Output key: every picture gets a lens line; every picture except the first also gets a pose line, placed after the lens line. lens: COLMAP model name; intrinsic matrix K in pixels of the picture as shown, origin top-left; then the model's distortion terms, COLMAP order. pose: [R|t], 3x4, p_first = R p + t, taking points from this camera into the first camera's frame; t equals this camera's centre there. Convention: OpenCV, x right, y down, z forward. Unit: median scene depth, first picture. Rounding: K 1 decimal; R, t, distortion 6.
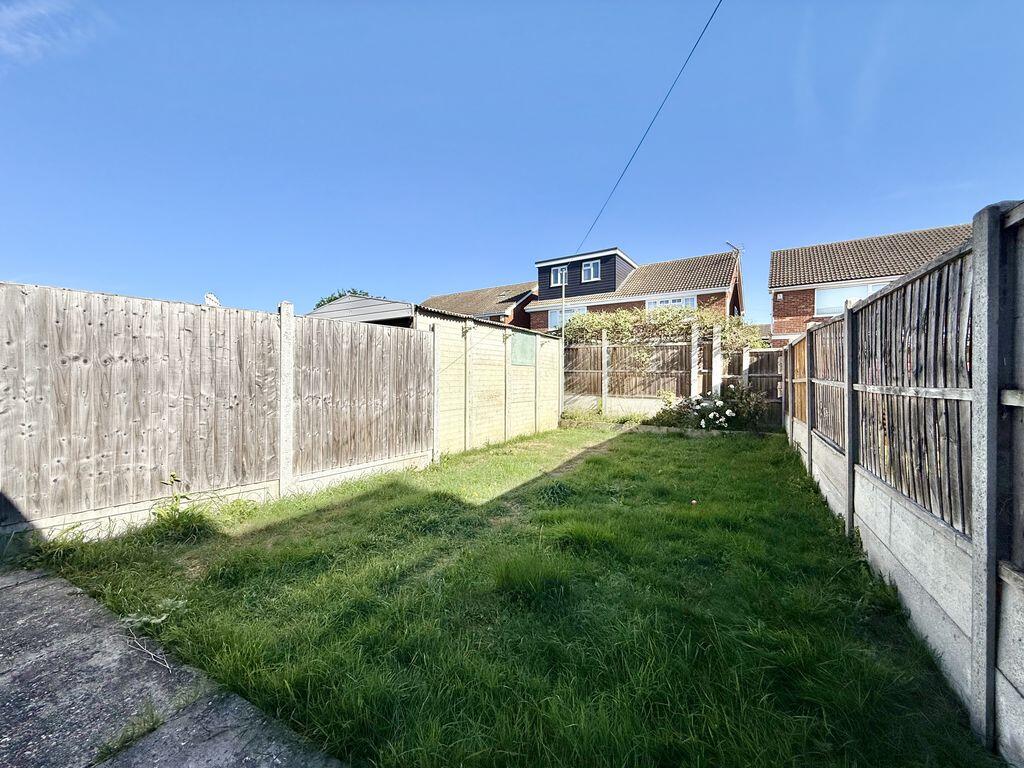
lens RADIAL K [[407.6, 0, 514.6], [0, 407.6, 379.3], [0, 0, 1]] dist [0.001466, 0.000089]
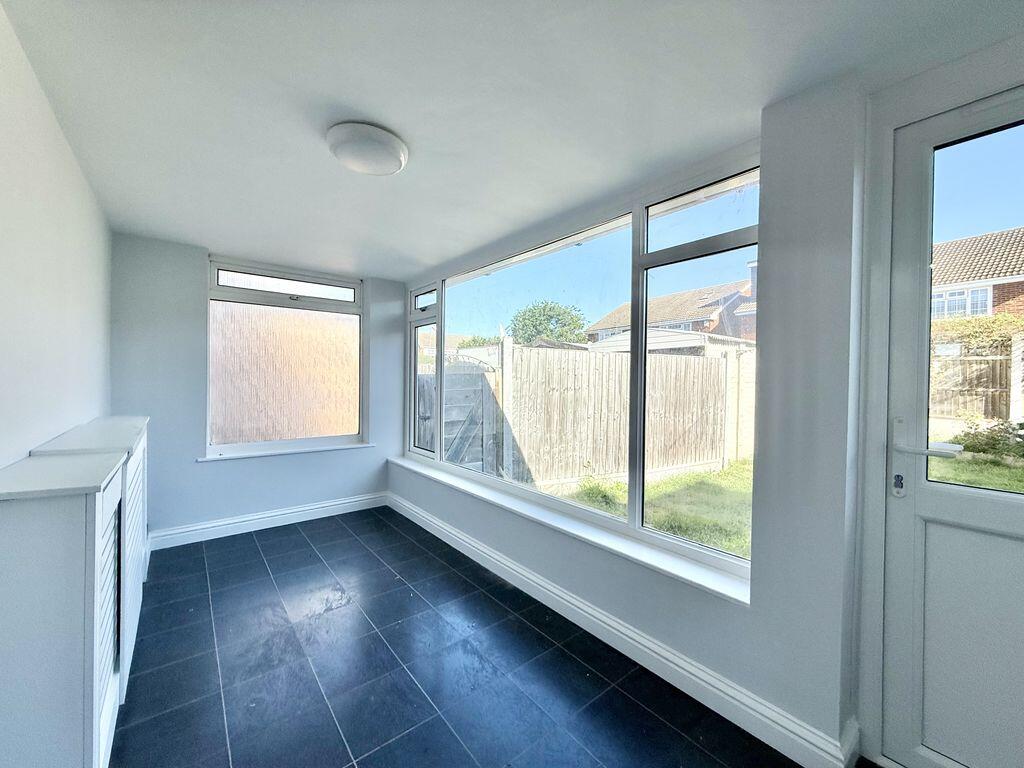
lens RADIAL K [[407.6, 0, 511.6], [0, 407.6, 383.4], [0, 0, 1]] dist [0.001466, 0.000089]
pose [[0.914885, 0.011854, -0.403541, -0.187042], [-0.009744, 0.999926, 0.007281, -0.030044], [0.403598, -0.002730, 0.914932, -0.221181]]
